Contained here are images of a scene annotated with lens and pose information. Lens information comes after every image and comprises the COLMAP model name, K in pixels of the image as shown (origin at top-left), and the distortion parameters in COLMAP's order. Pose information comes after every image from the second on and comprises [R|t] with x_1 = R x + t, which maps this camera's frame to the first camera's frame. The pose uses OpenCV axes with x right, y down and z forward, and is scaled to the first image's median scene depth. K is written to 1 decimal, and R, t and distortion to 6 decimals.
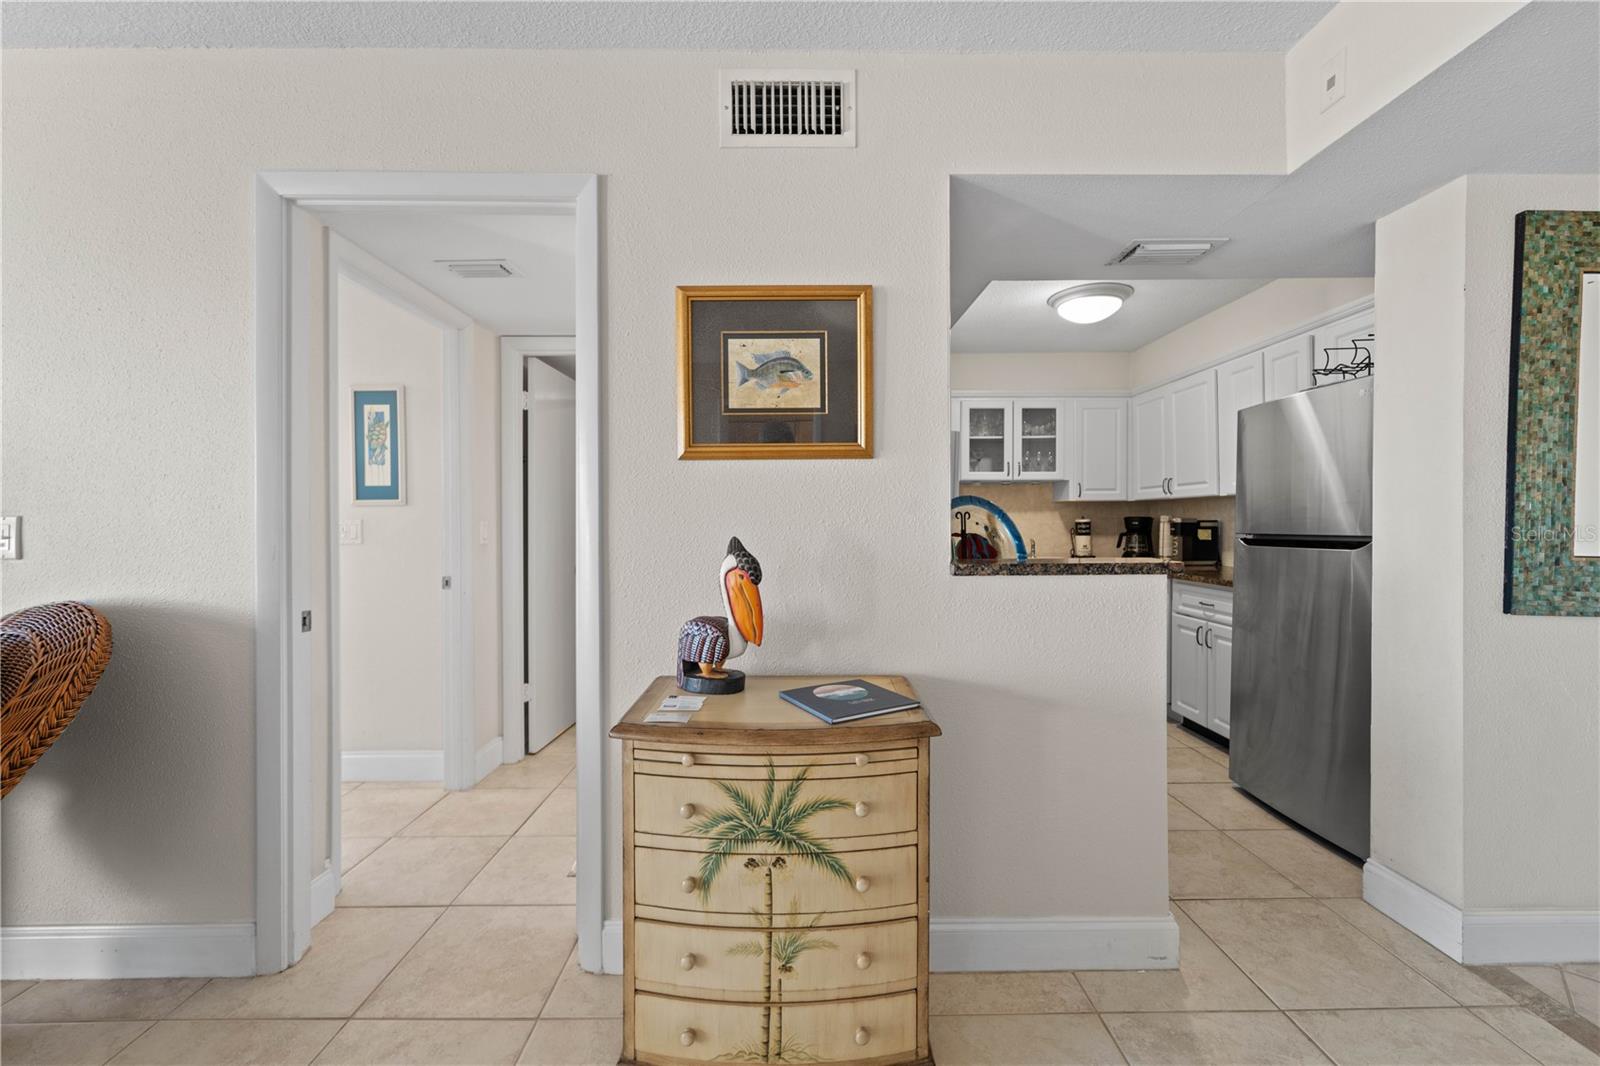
lens RADIAL K [[641.4, 0, 795.9], [0, 641.4, 527.8], [0, 0, 1]] dist [0.000458, -0.000686]
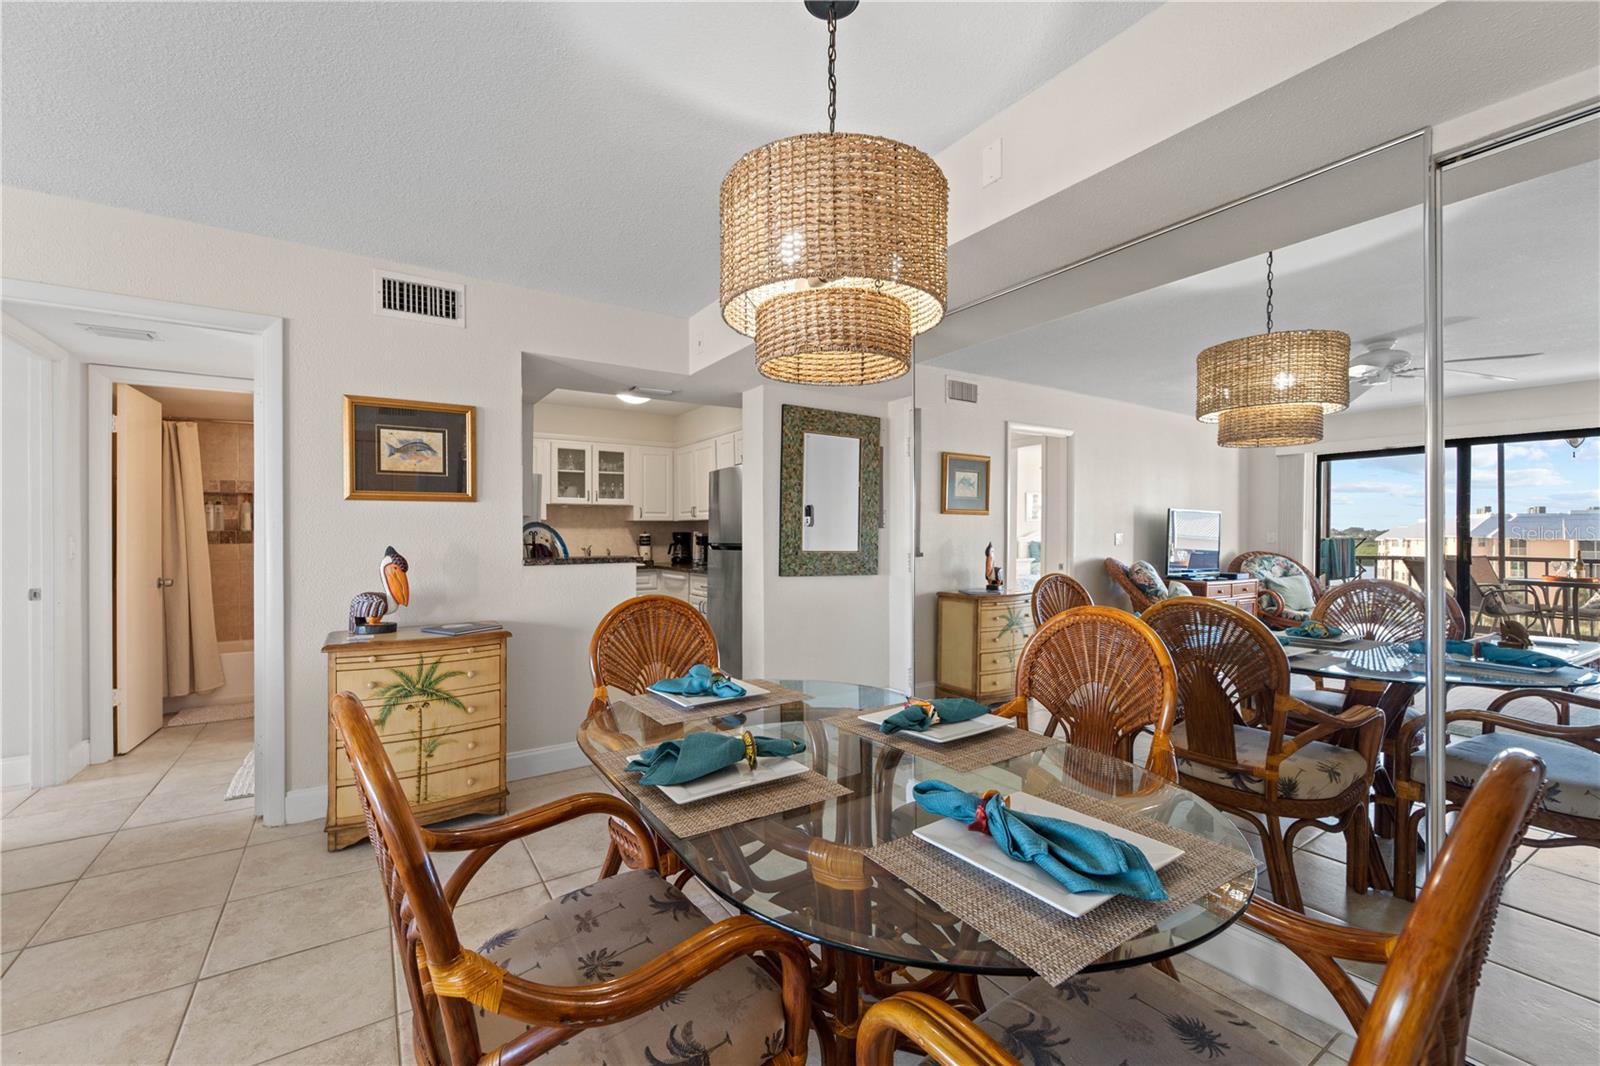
lens RADIAL K [[656.8, 0, 803.0], [0, 656.8, 534.3], [0, 0, 1]] dist [0.001185, -0.000224]
pose [[0.834017, -0.000470, 0.551739, -0.115076], [0.006060, 0.999947, -0.008308, 0.002982], [-0.551706, 0.010273, 0.833976, -0.909828]]
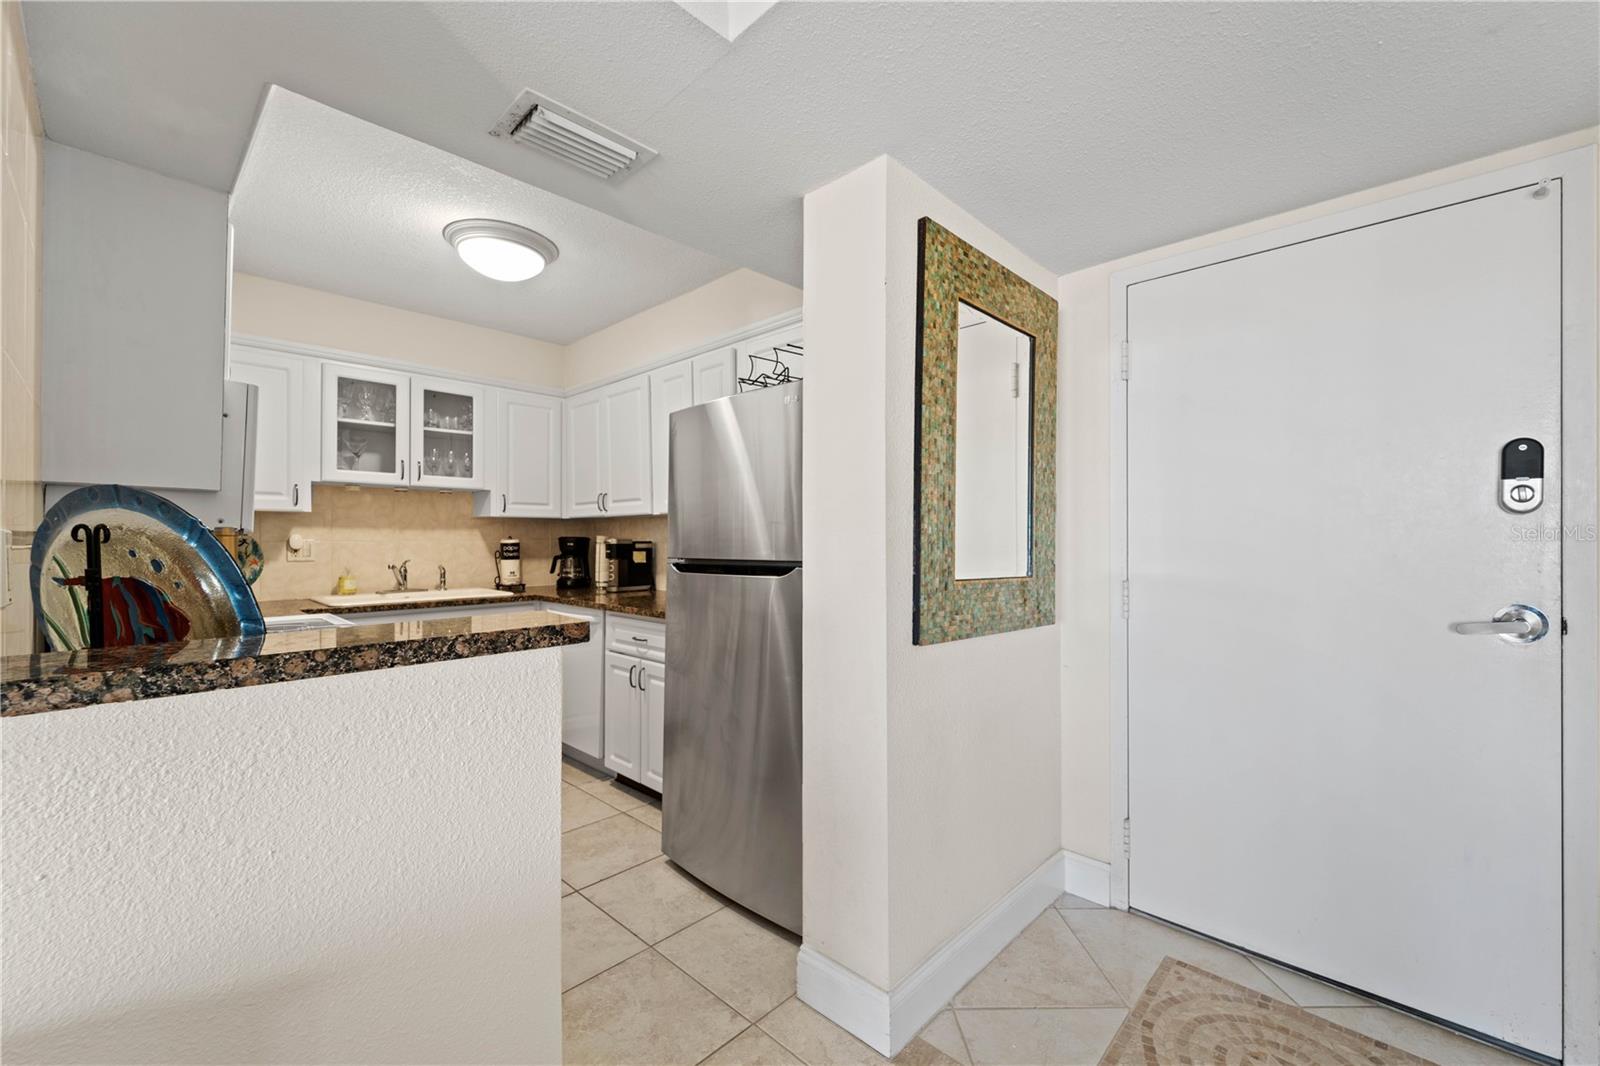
lens RADIAL K [[646.6, 0, 803.6], [0, 646.6, 535.3], [0, 0, 1]] dist [0.002369, -0.000530]
pose [[0.691408, 0.007823, 0.722422, 0.286266], [0.005540, 0.999855, -0.016128, -0.009299], [-0.722444, 0.015153, 0.691264, 0.416860]]
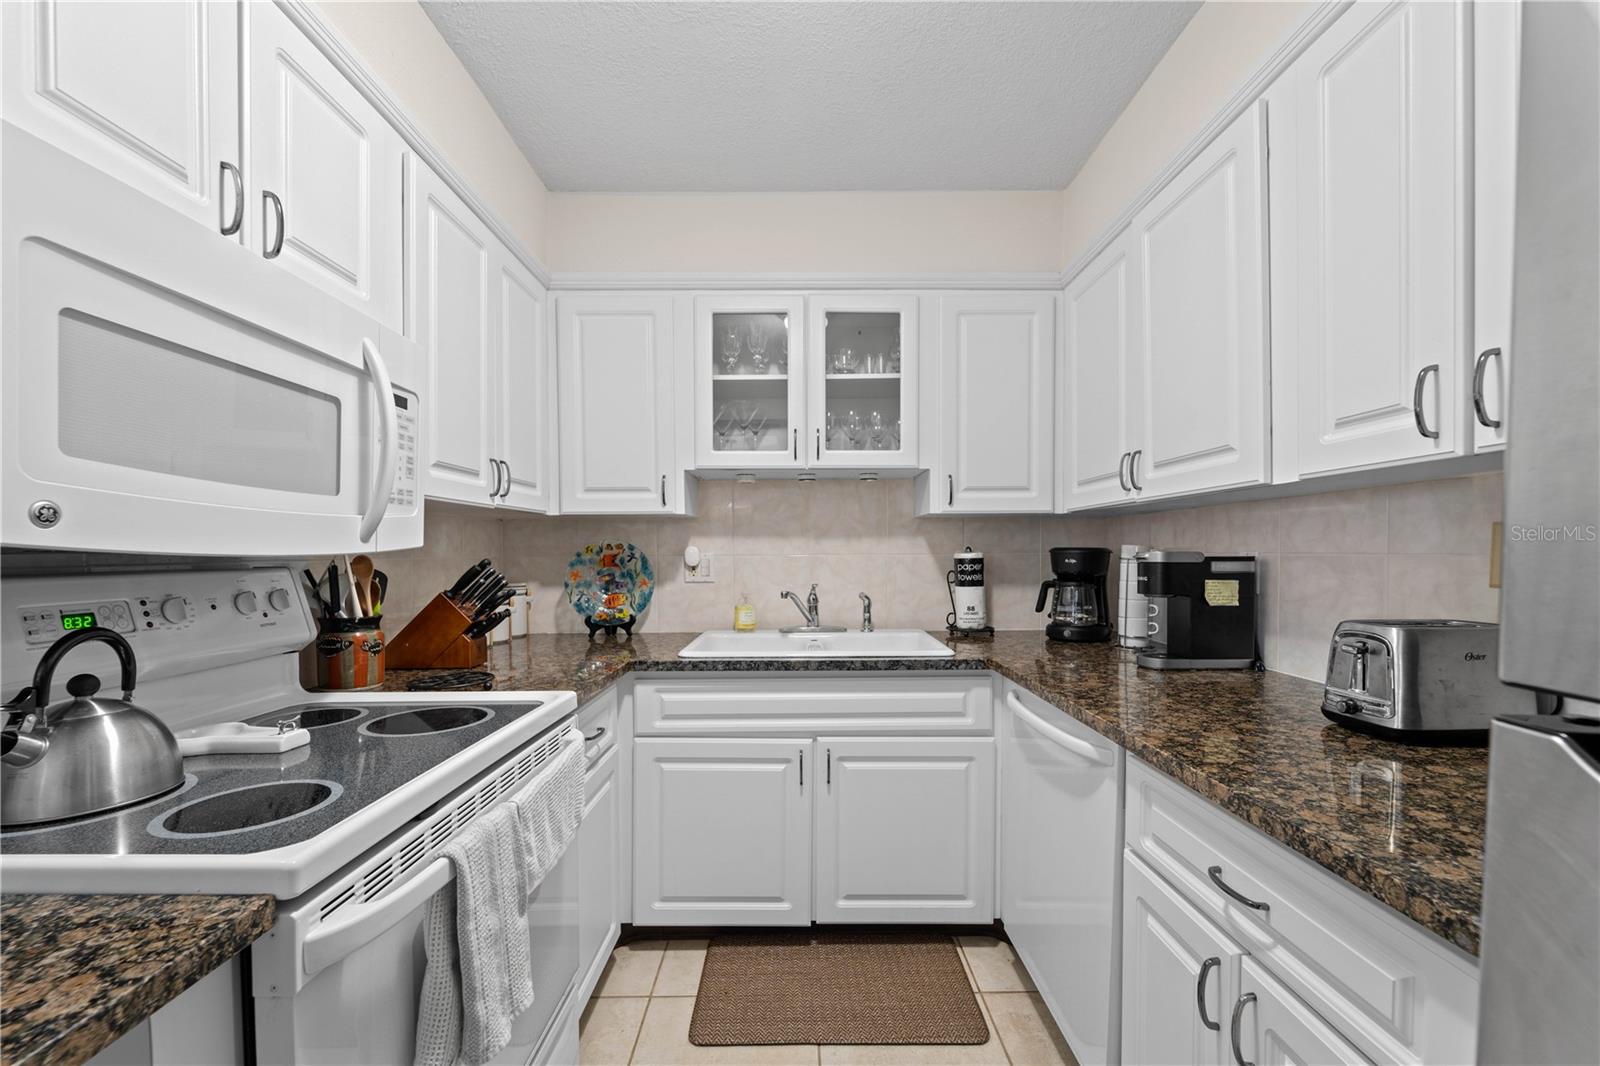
lens RADIAL K [[645.0, 0, 798.6], [0, 645.0, 564.5], [0, 0, 1]] dist [0.000141, -0.000092]
pose [[1.000000, 0.000807, 0.000144, 0.812668], [-0.000808, 0.999962, 0.008718, -0.022138], [-0.000136, -0.008718, 0.999962, 1.302219]]
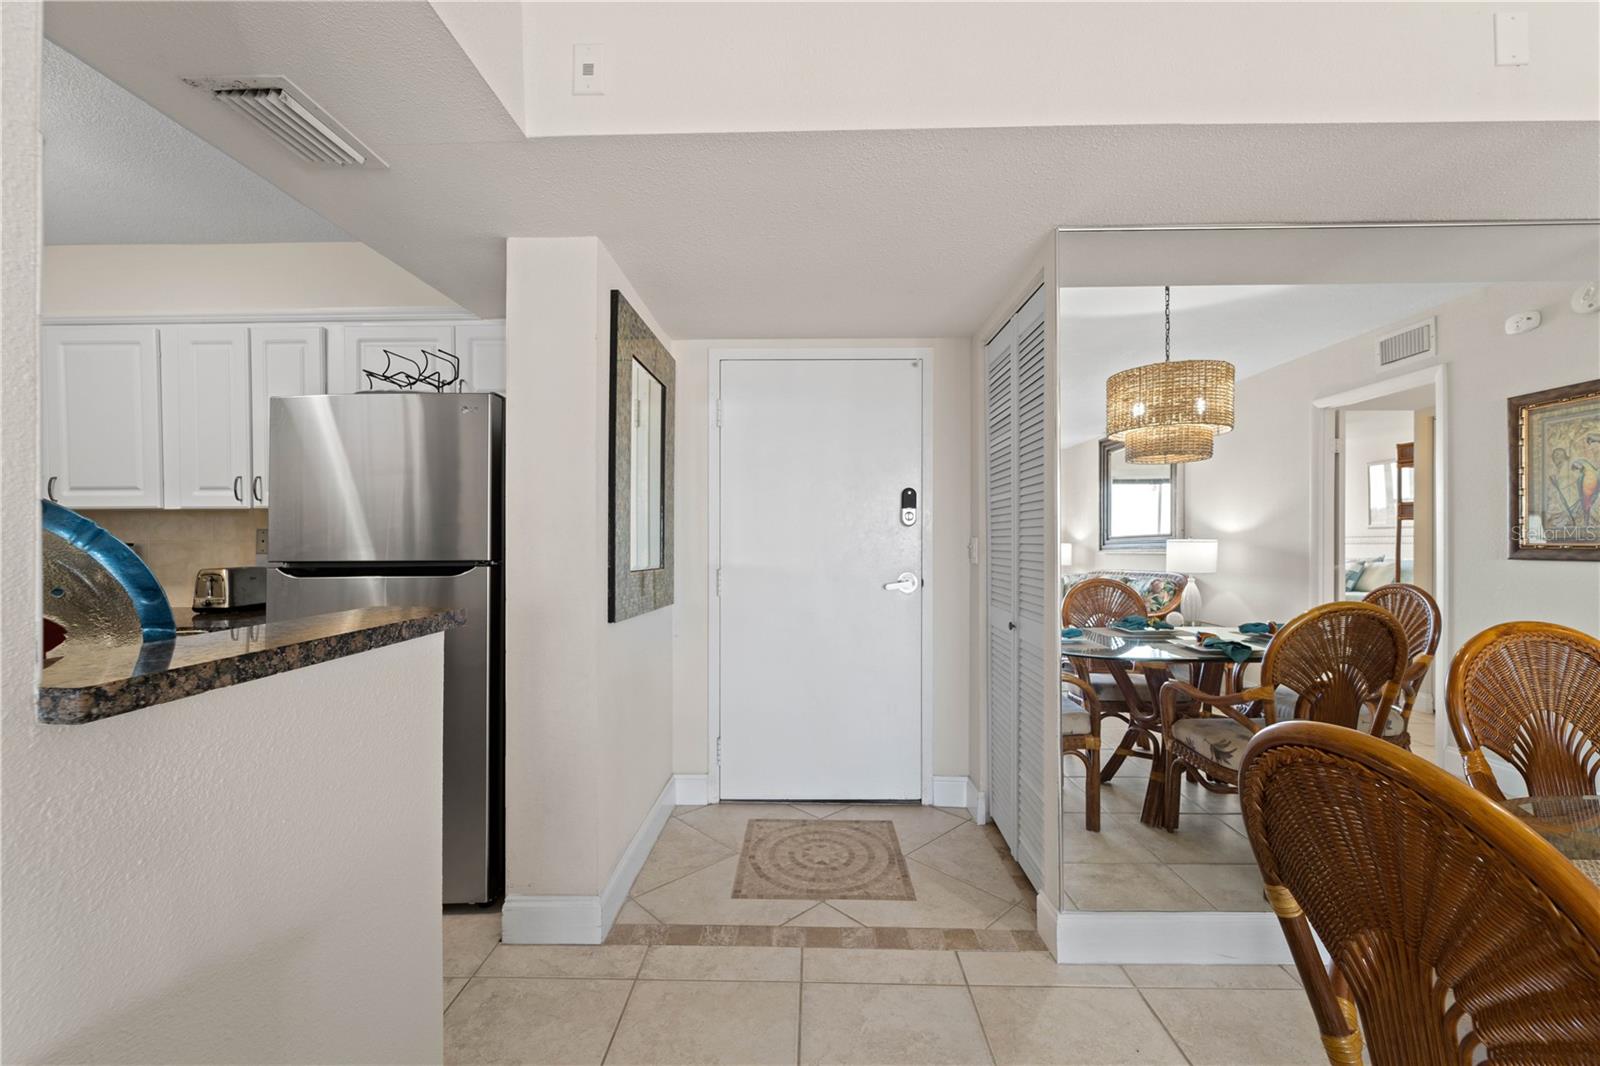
lens RADIAL K [[638.8, 0, 795.7], [0, 638.8, 537.2], [0, 0, 1]] dist [0.001145, -0.000211]
pose [[0.026316, 0.006222, 0.999634, -0.056437], [0.011960, 0.999907, -0.006539, -0.010848], [-0.999582, 0.012128, 0.026239, 0.554636]]
